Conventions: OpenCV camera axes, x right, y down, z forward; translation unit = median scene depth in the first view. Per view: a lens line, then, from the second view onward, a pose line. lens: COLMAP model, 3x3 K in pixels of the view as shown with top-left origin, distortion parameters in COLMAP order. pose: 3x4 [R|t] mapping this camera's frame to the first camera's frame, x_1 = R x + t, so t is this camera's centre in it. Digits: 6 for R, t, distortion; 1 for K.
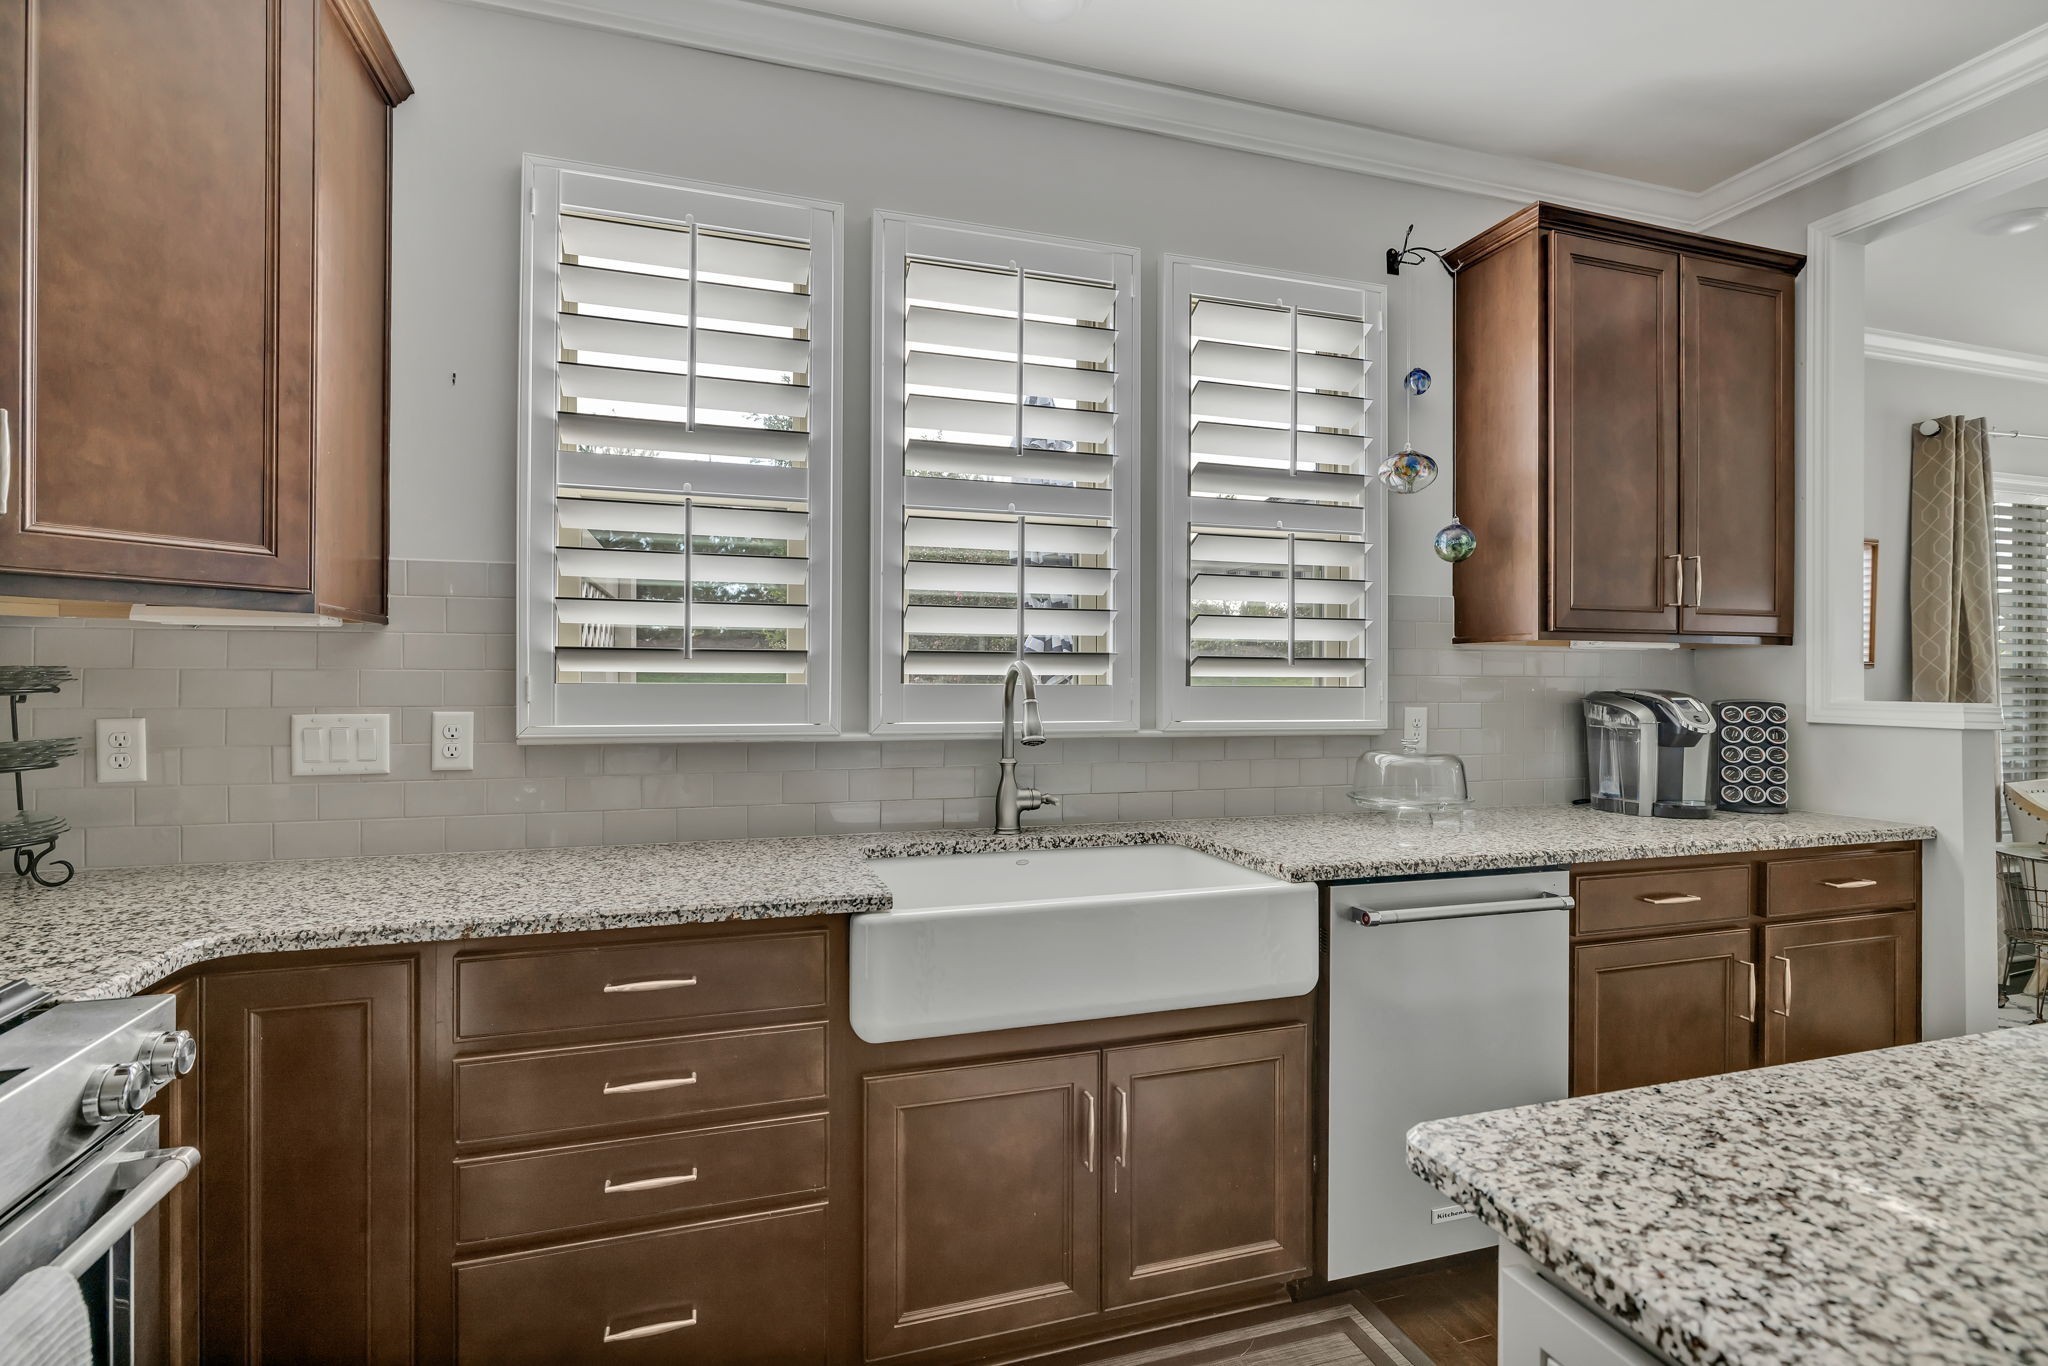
lens RADIAL K [[972.3, 0, 1030.4], [0, 972.3, 679.5], [0, 0, 1]] dist [0.002544, -0.000331]
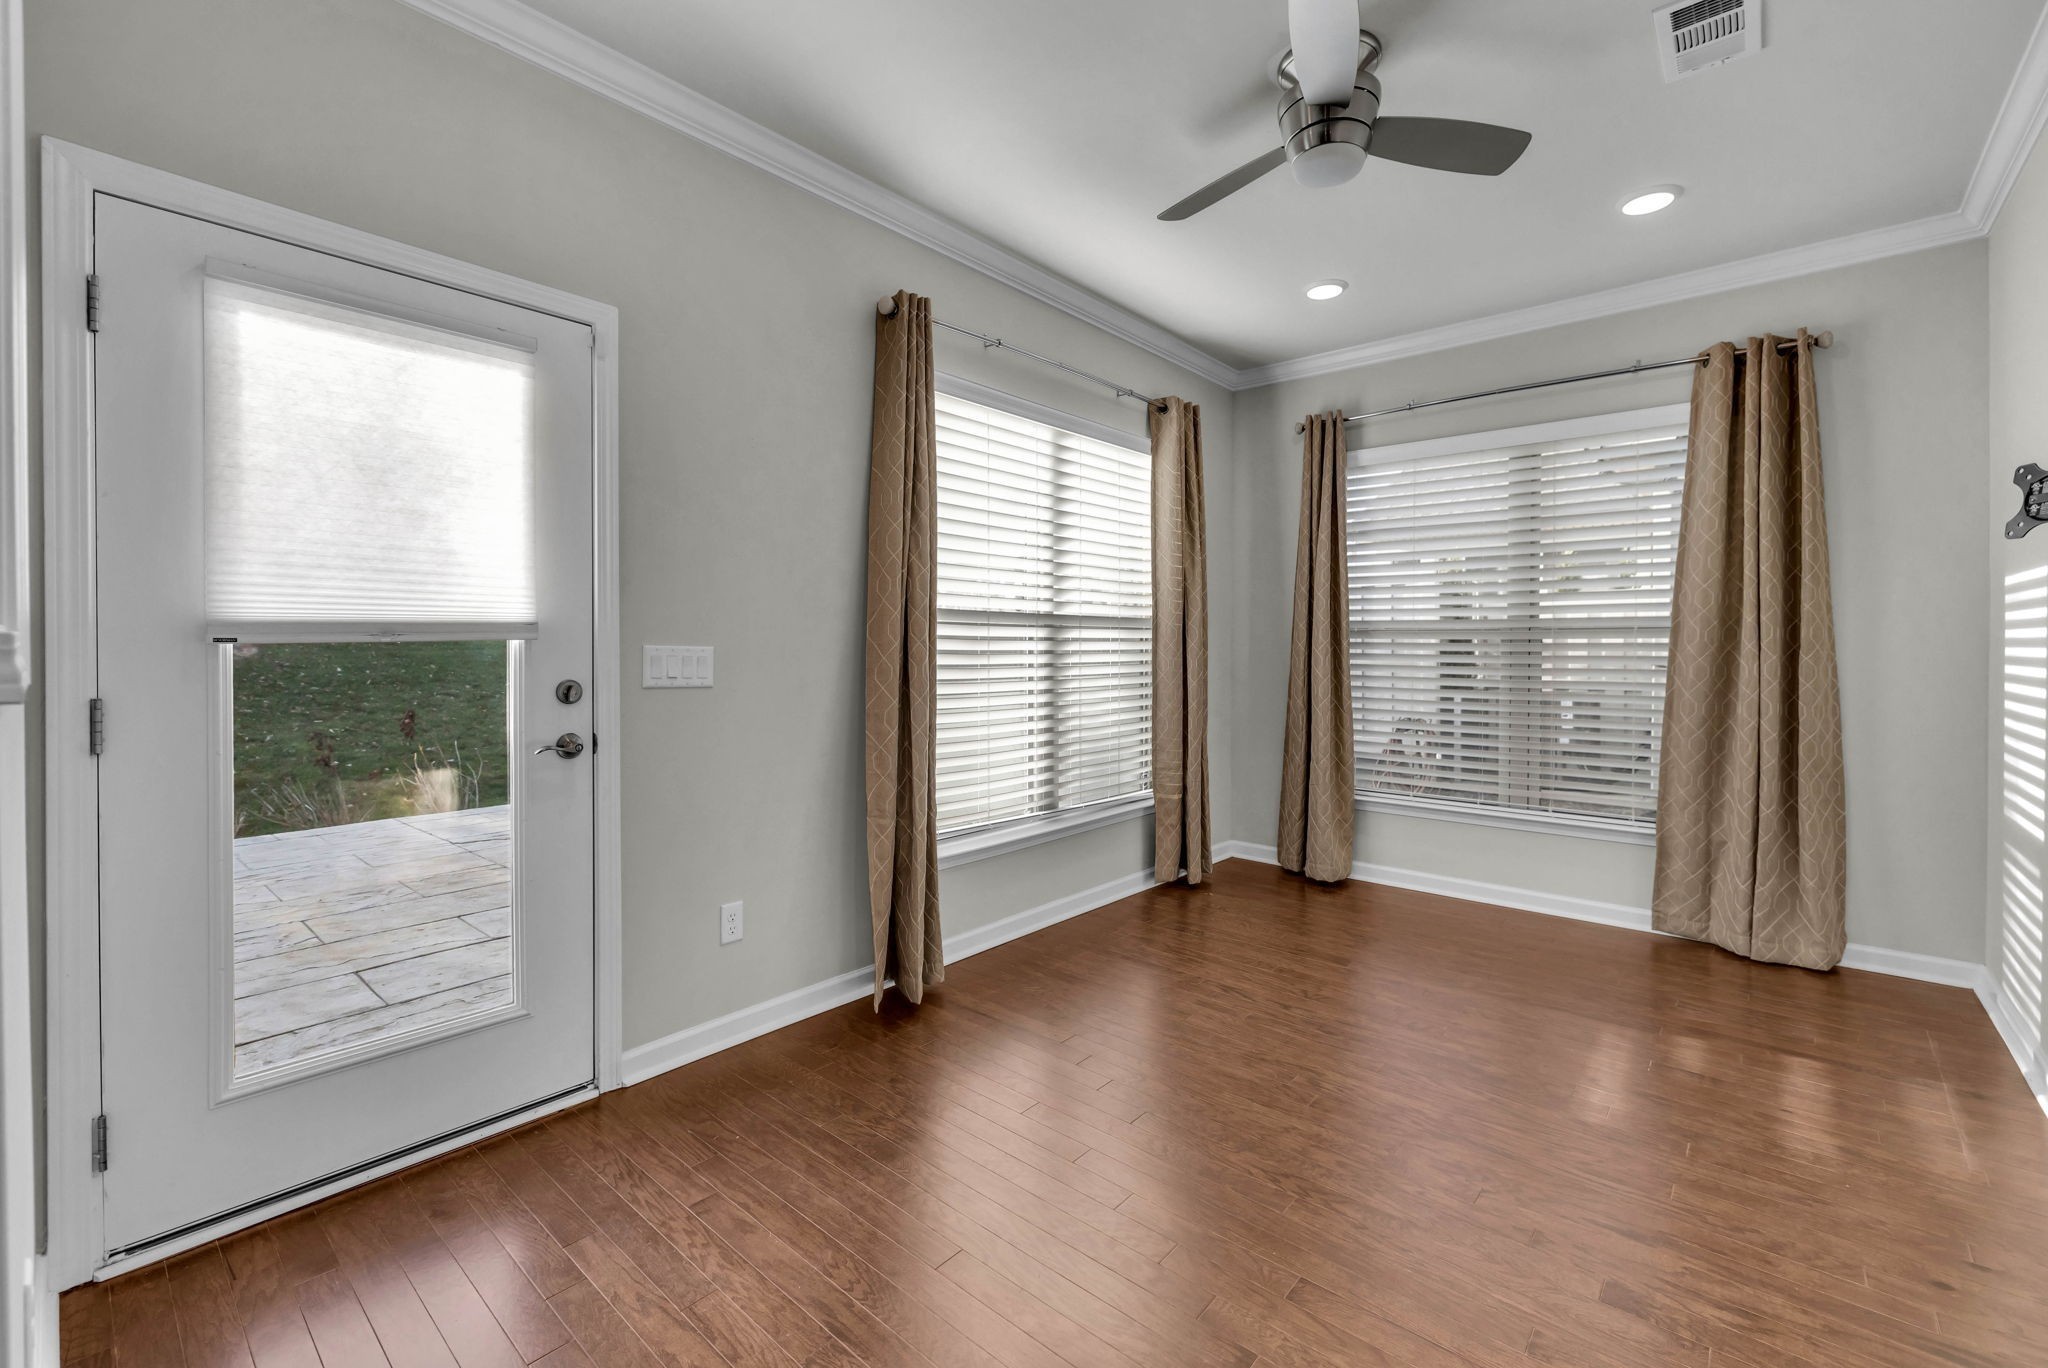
lens RADIAL K [[862.2, 0, 1033.0], [0, 862.2, 660.5], [0, 0, 1]] dist [-0.002650, 0.000188]
pose [[0.850857, -0.012406, 0.525250, 1.640596], [0.002218, 0.999797, 0.020022, 0.042215], [-0.525392, -0.015871, 0.850712, 0.847691]]
